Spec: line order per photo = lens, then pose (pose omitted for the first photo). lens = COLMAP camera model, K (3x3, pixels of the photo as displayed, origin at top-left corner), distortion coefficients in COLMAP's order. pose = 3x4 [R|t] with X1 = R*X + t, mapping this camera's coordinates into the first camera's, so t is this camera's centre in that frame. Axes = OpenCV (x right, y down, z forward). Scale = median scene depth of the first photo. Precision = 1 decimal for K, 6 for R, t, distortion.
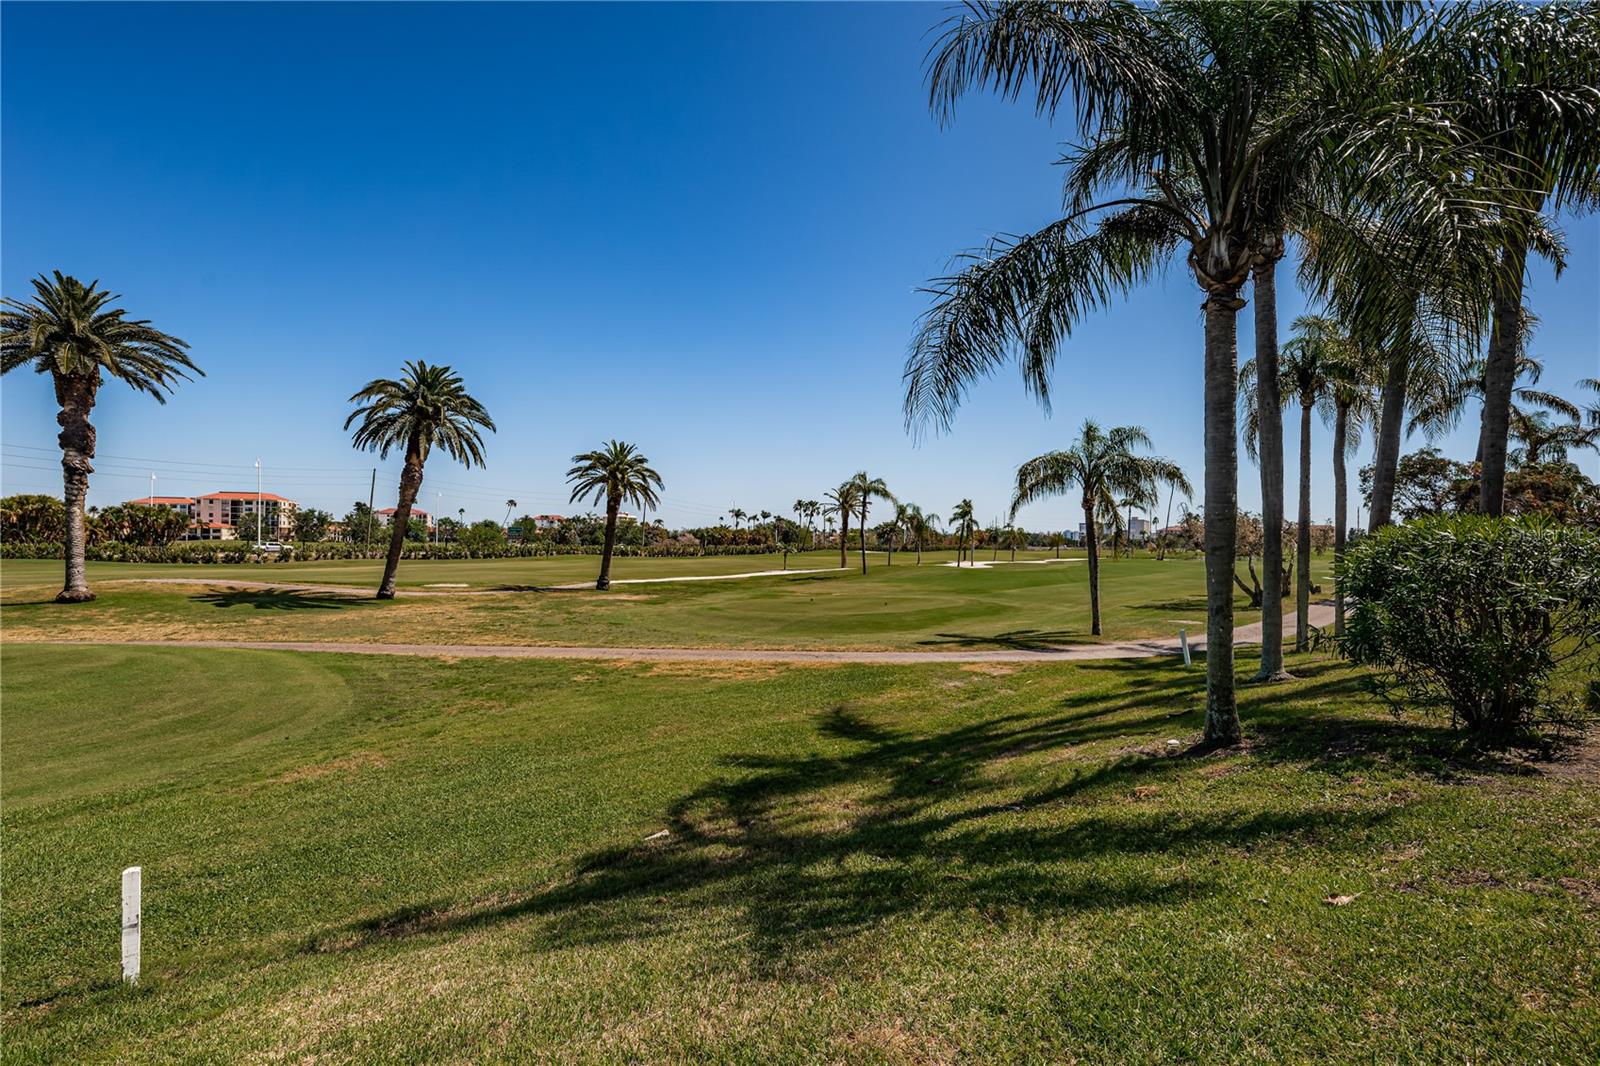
lens RADIAL K [[741.9, 0, 800.0], [0, 741.9, 533.0], [0, 0, 1]] dist [0.002426, 0.000138]
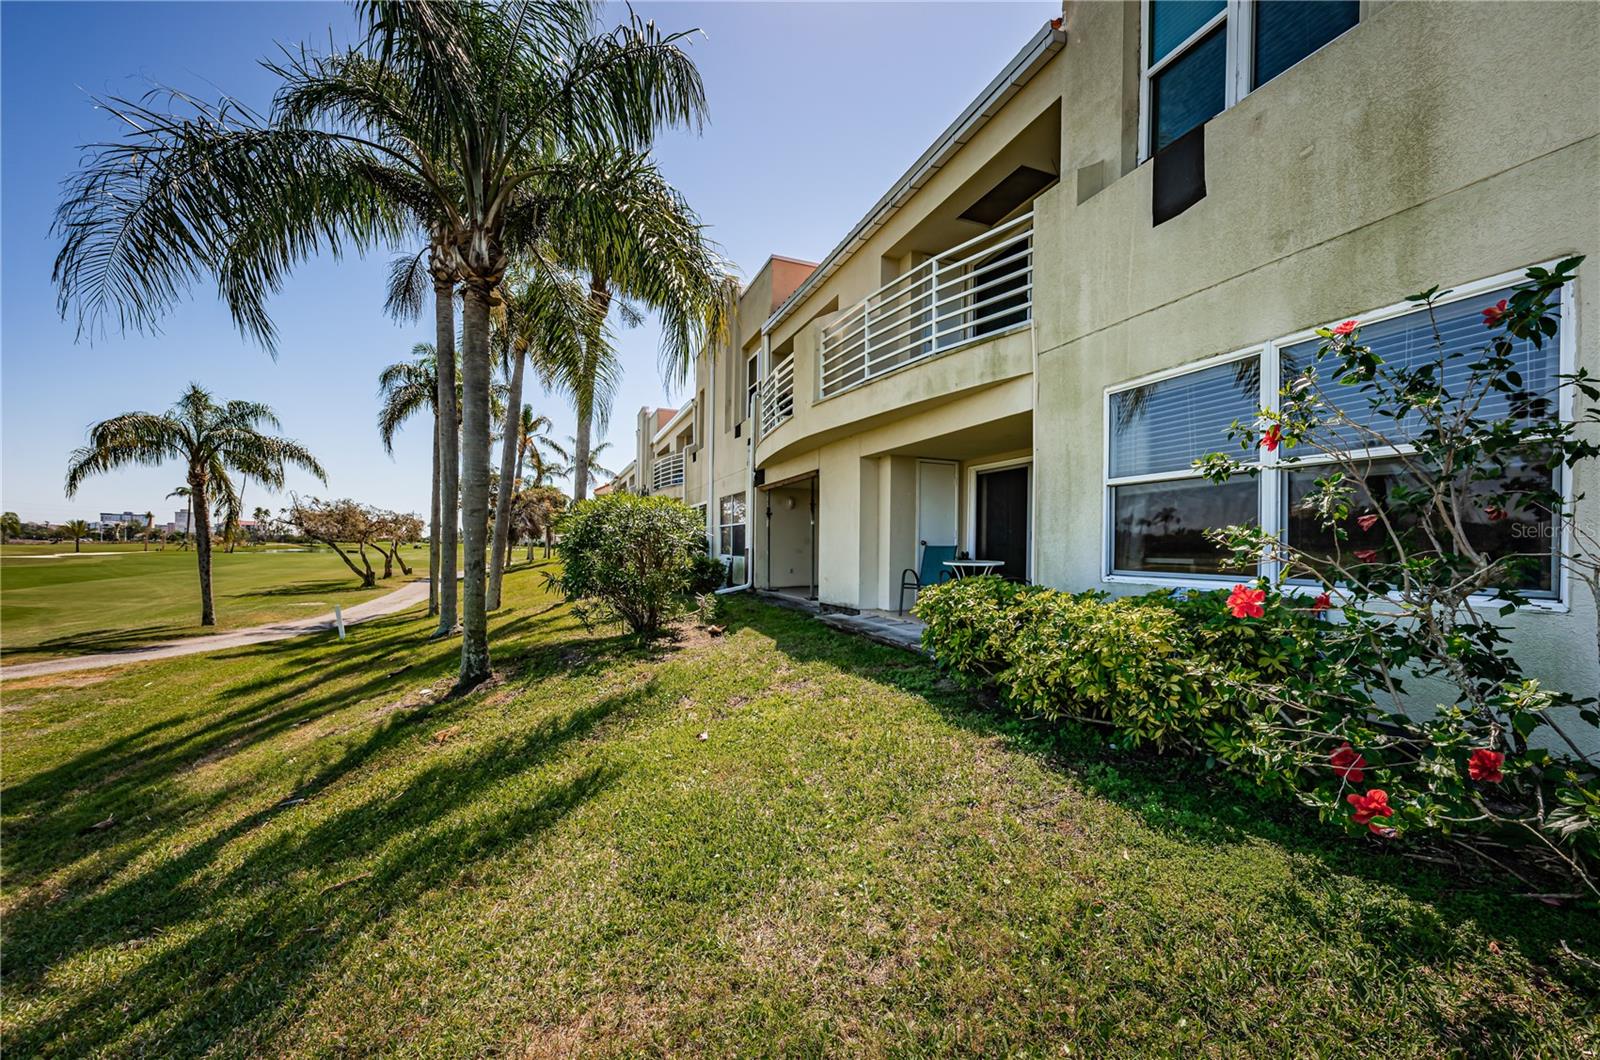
lens RADIAL K [[611.8, 0, 800.0], [0, 611.8, 546.4], [0, 0, 1]] dist [0.000532, -0.000072]
pose [[0.346667, -0.001781, 0.937986, -0.125279], [-0.021051, 0.999732, 0.009678, 0.049233], [-0.937752, -0.023101, 0.346537, 0.181499]]
